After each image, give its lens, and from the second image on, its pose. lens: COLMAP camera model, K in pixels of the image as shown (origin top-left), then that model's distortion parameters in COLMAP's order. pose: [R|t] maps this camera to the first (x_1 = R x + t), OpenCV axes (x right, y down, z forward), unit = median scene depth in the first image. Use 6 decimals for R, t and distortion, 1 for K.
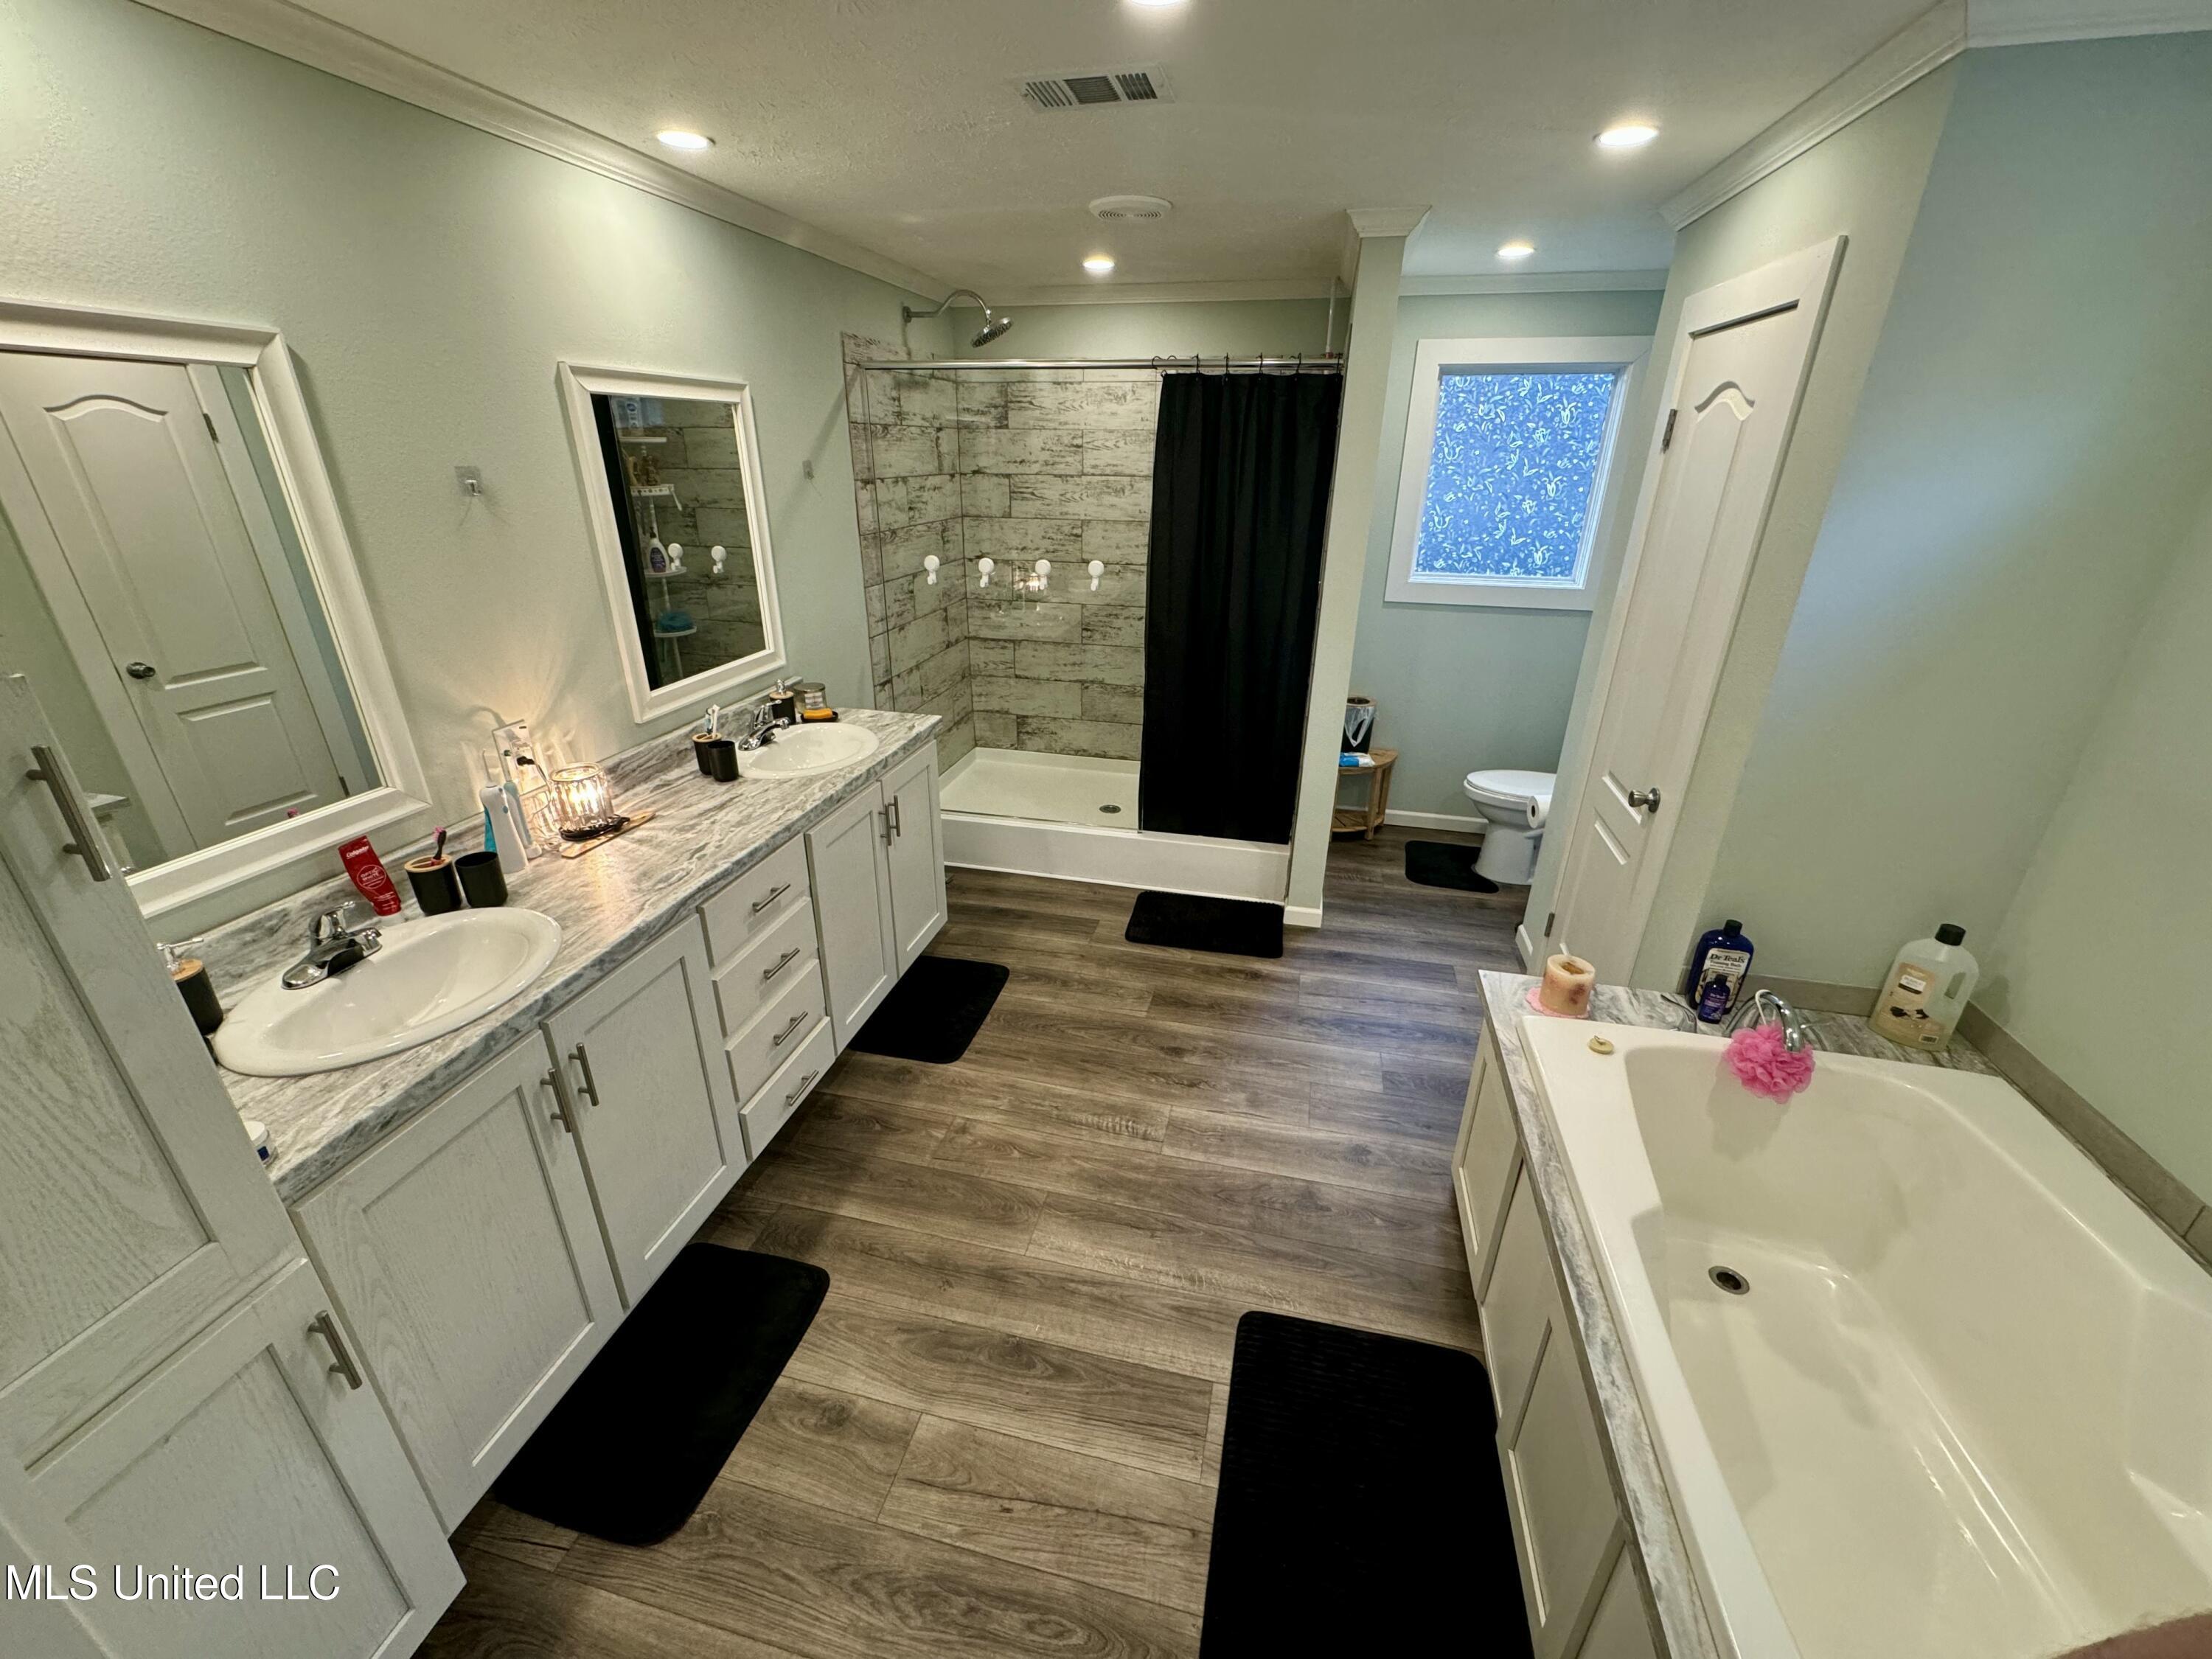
lens RADIAL K [[884.3, 0, 1109.1], [0, 884.3, 833.4], [0, 0, 1]] dist [-0.001677, -0.000526]
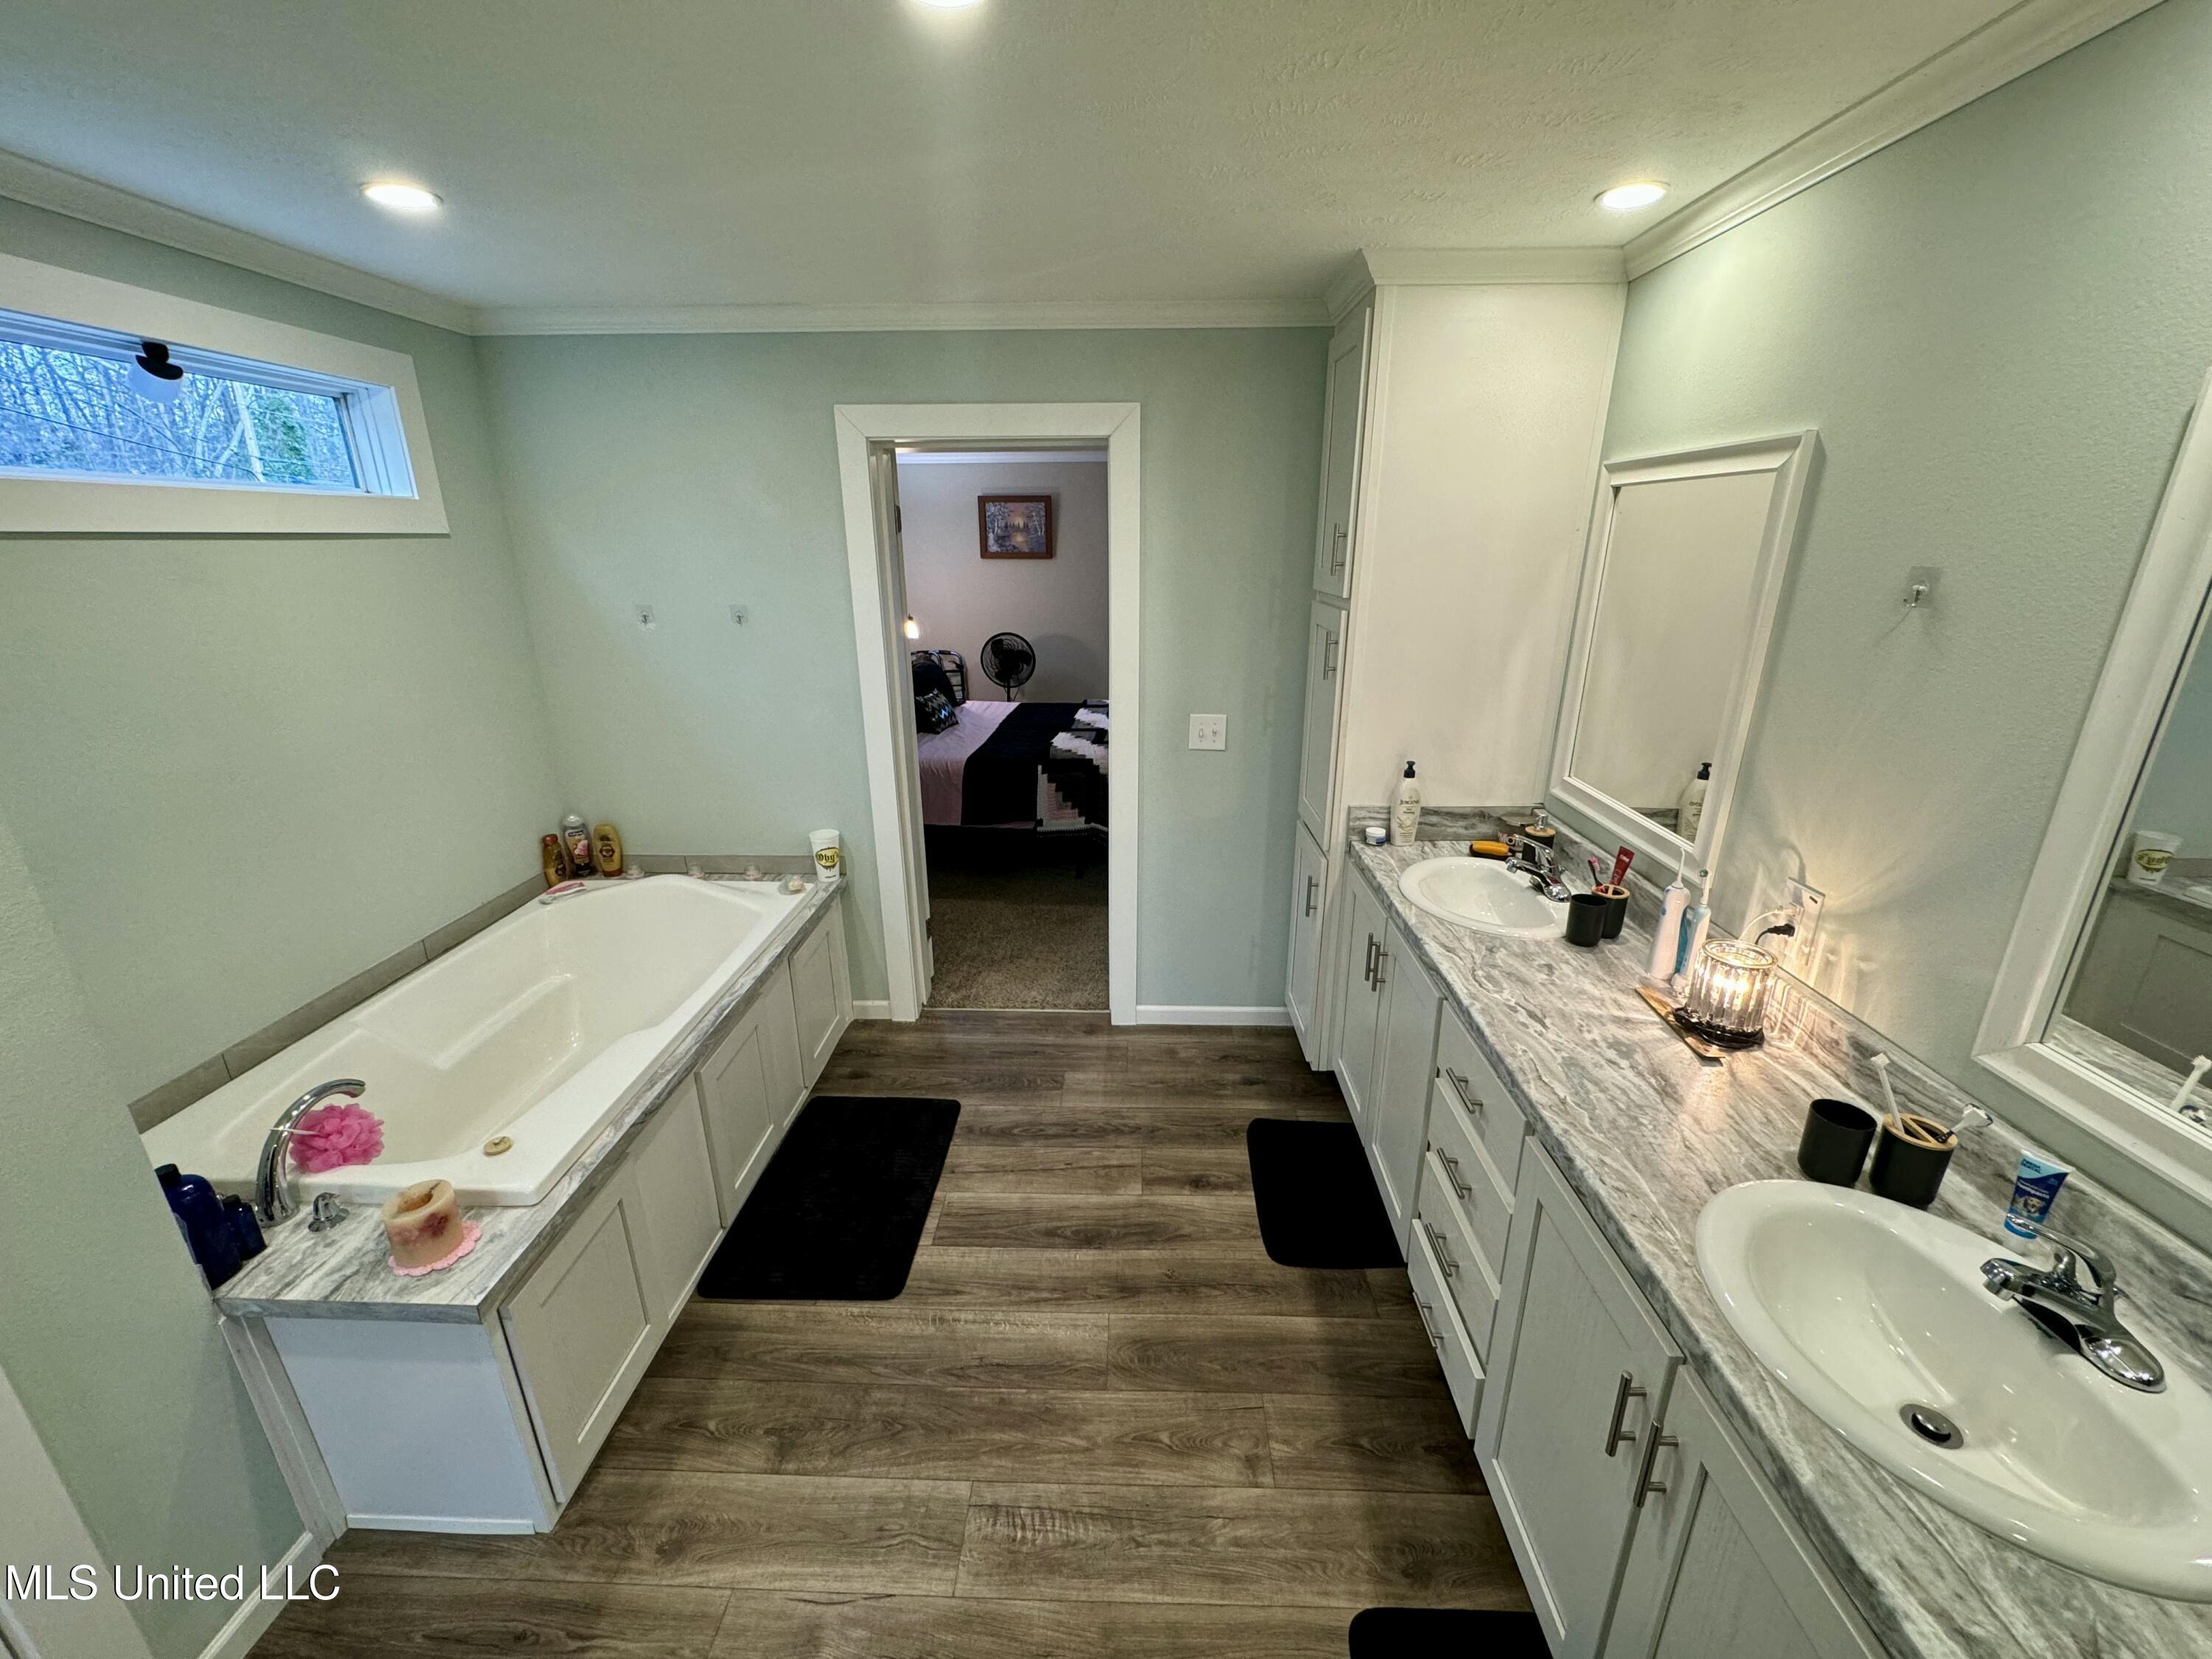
lens RADIAL K [[884.3, 0, 1102.2], [0, 884.3, 827.6], [0, 0, 1]] dist [-0.001677, -0.000526]
pose [[-0.982028, 0.055524, -0.180384, 0.065370], [-0.078635, 0.748474, 0.658486, -0.621082], [0.171575, 0.660836, -0.730656, 1.420942]]
